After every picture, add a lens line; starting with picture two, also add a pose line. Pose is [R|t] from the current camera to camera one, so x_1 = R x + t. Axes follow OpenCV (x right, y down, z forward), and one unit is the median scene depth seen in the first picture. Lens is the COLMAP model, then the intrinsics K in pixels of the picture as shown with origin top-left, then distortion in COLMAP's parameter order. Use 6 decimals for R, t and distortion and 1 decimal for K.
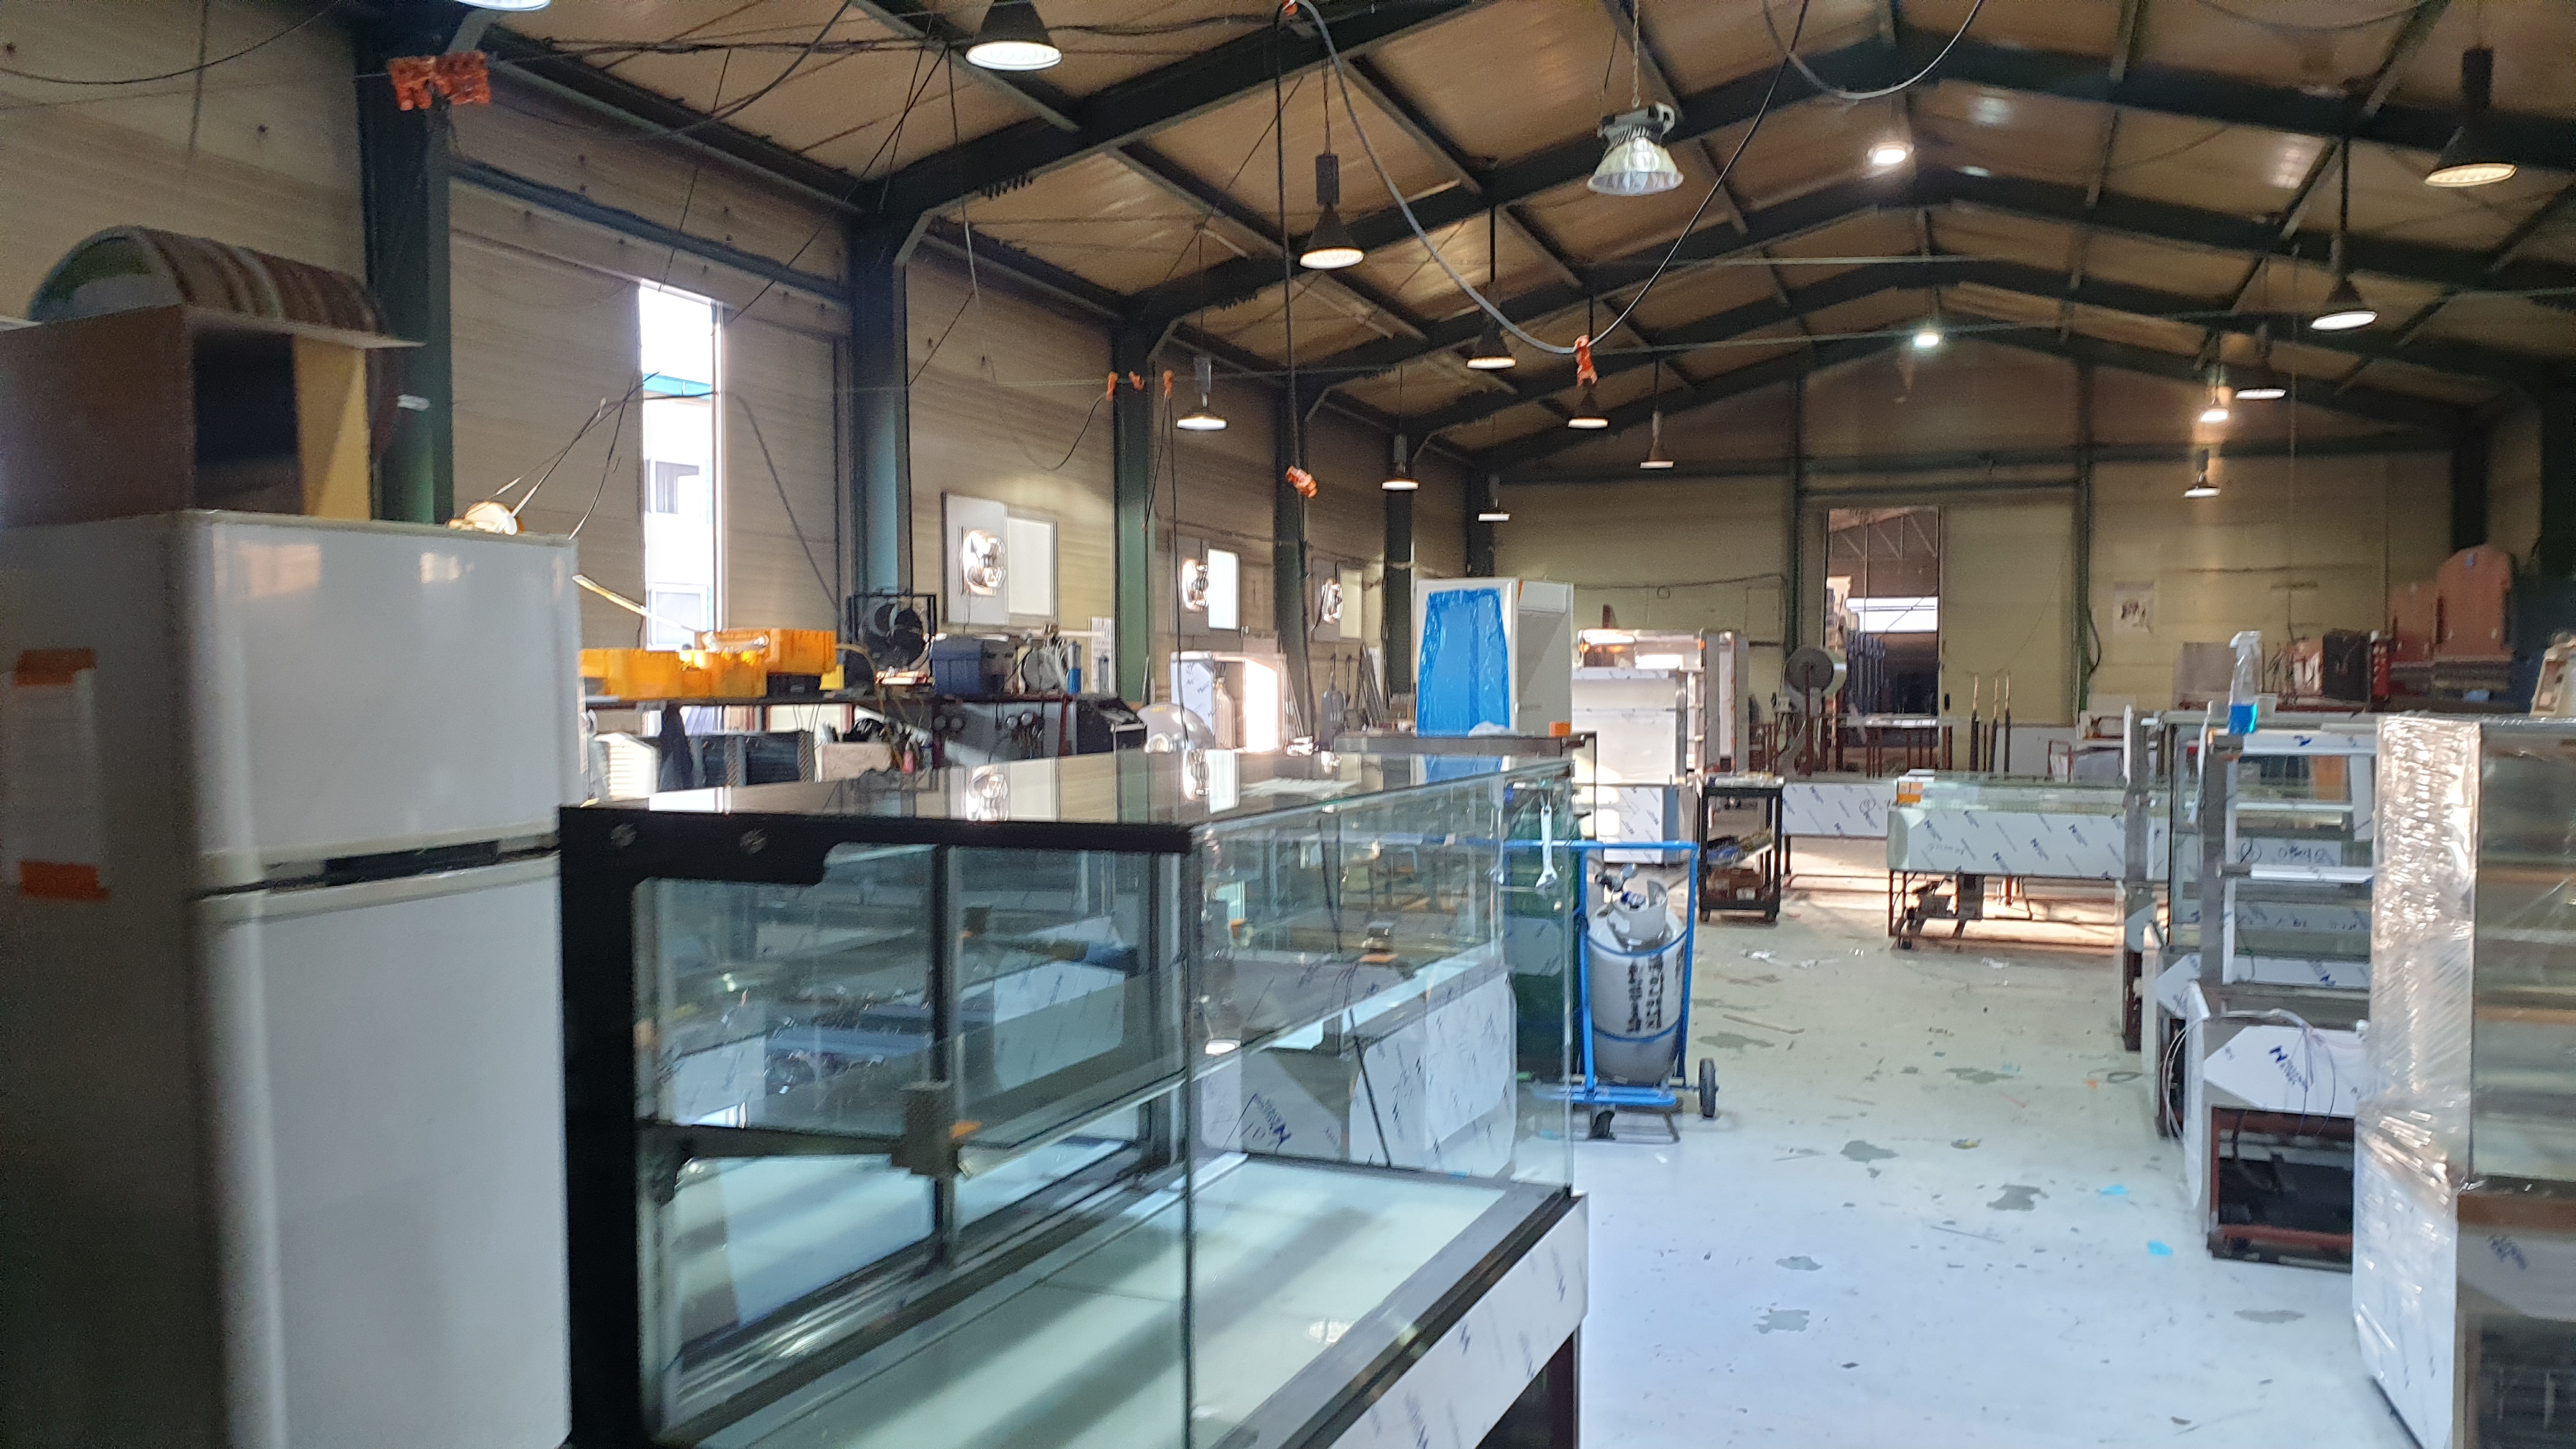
lens RADIAL K [[1928.6, 0, 1287.9], [0, 1928.6, 750.3], [0, 0, 1]] dist [0.034849, -0.080896]
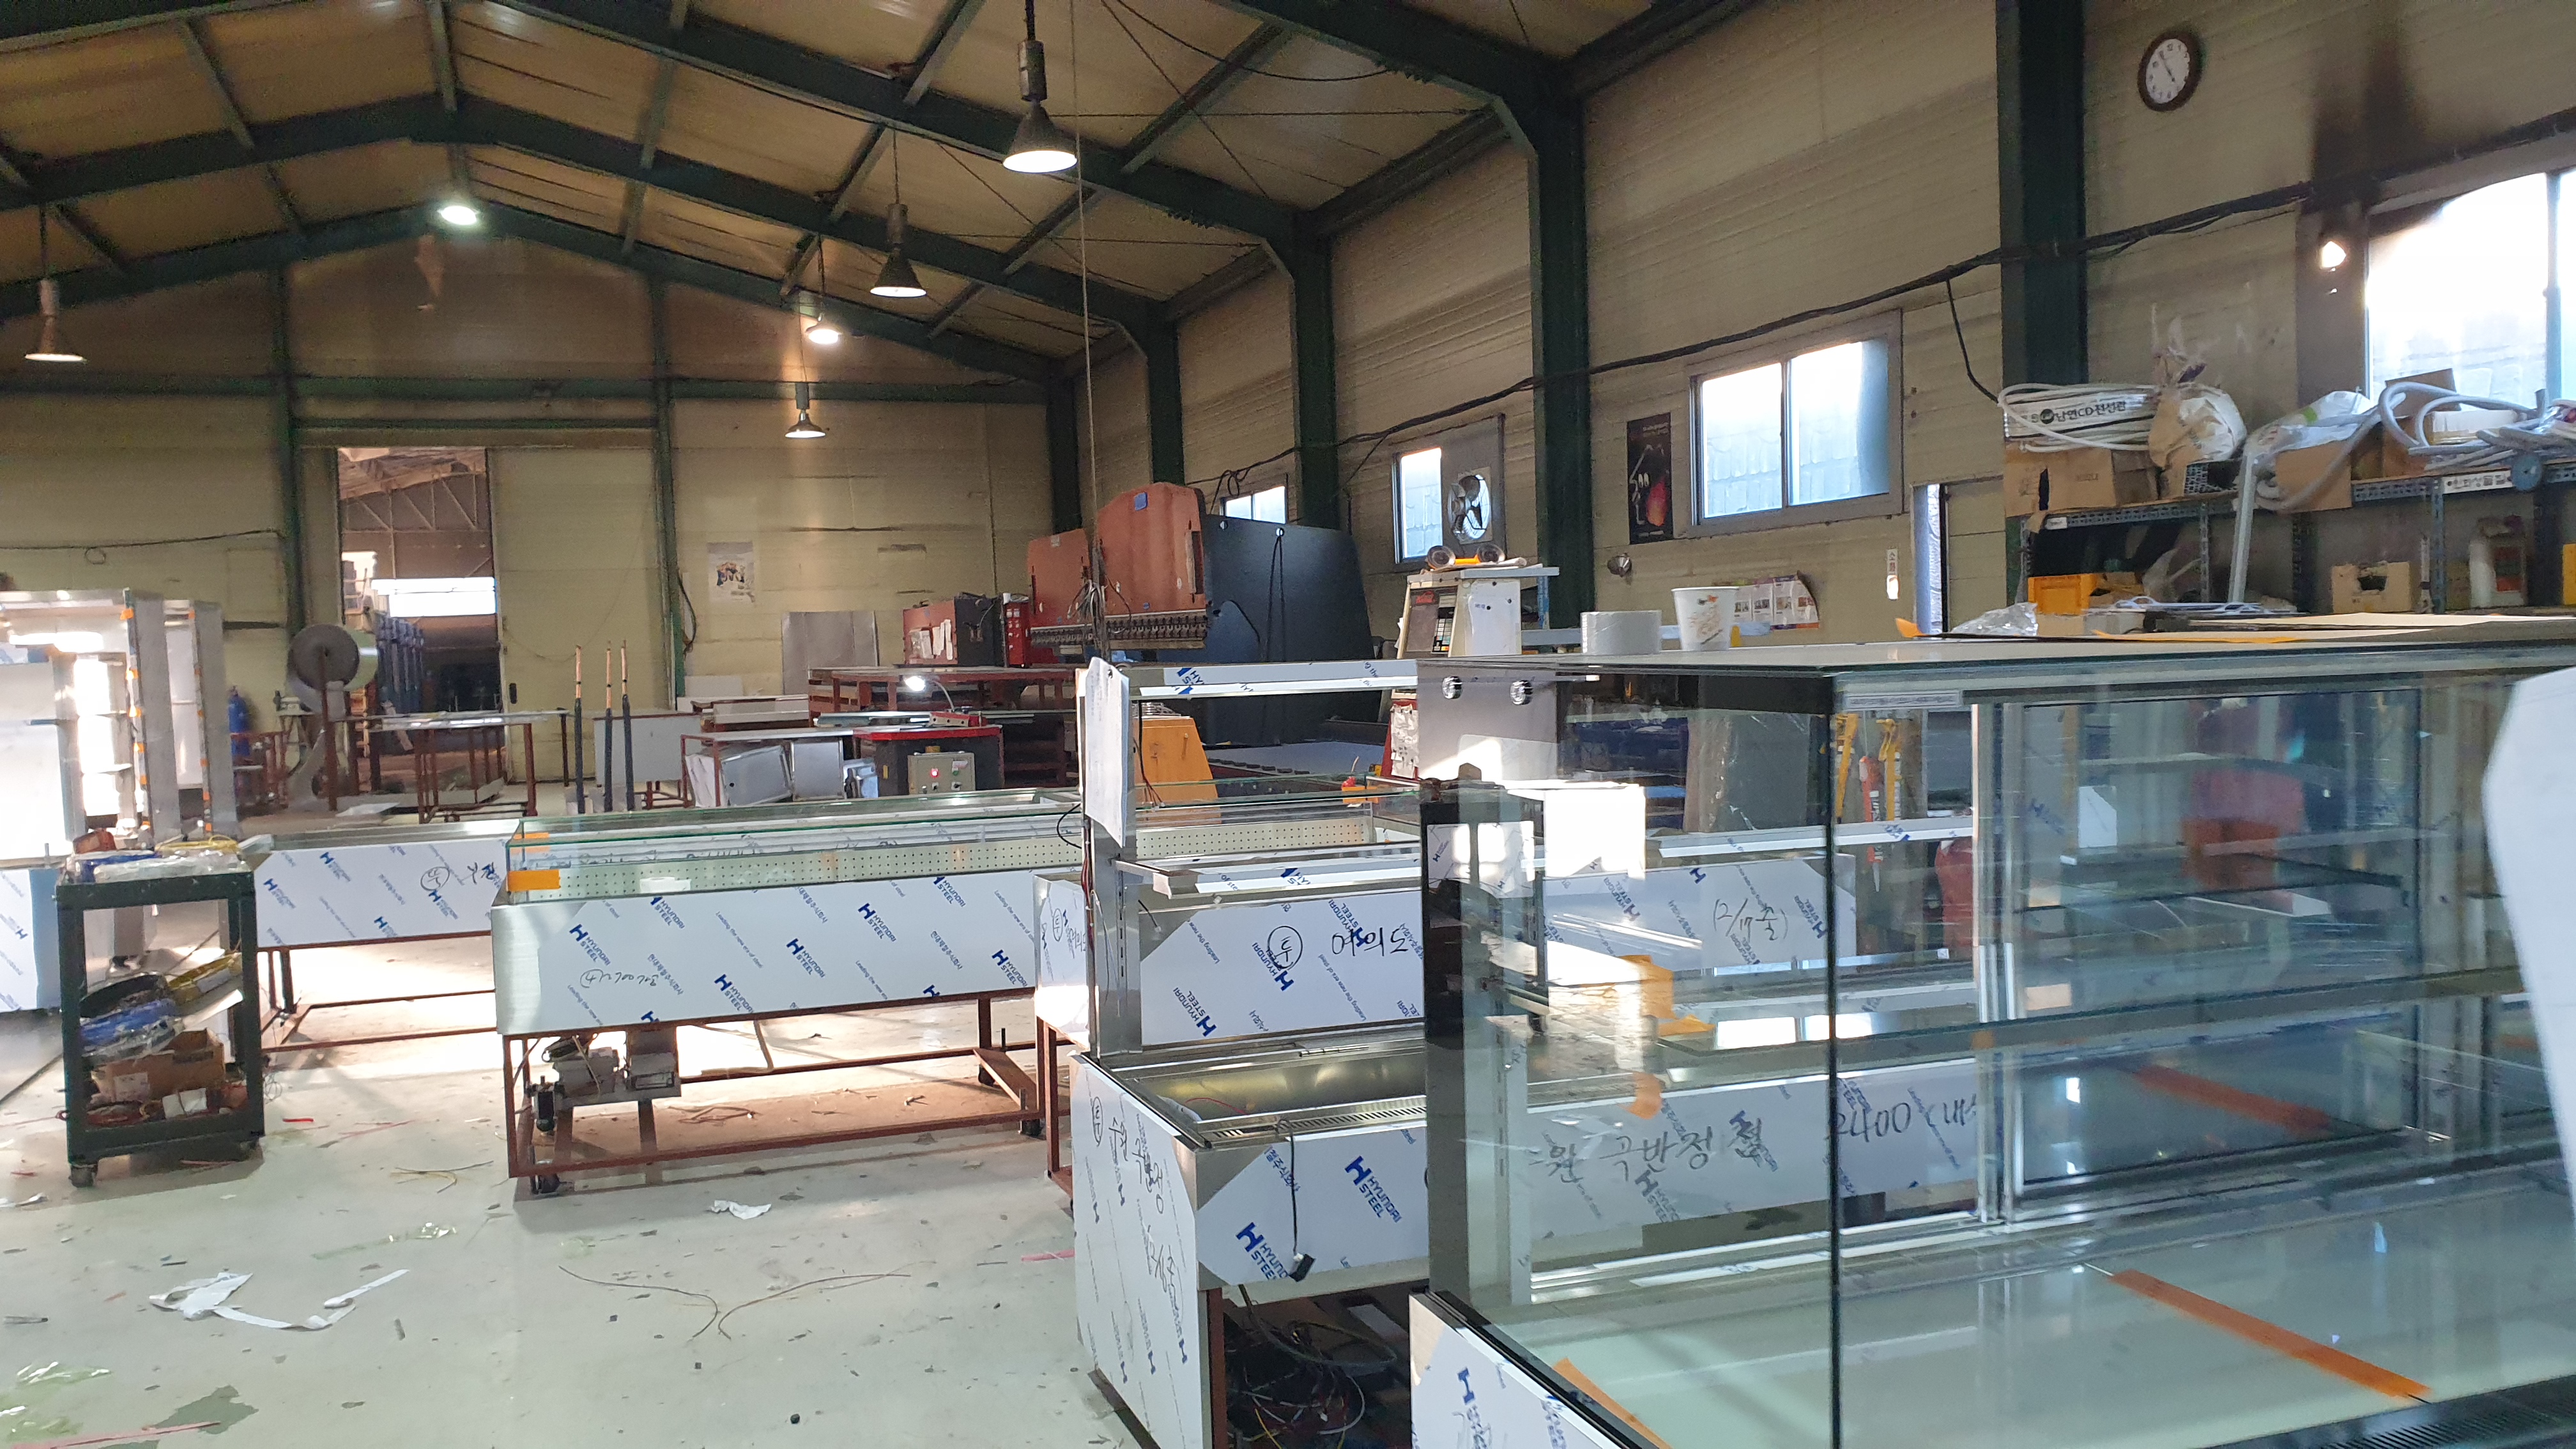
lens RADIAL K [[1928.6, 0, 1287.9], [0, 1928.6, 750.3], [0, 0, 1]] dist [0.034849, -0.080896]
pose [[0.751158, -0.060410, 0.657352, 0.058322], [0.058217, 0.997986, 0.025190, -0.003224], [-0.657550, 0.019347, 0.753162, 0.202567]]
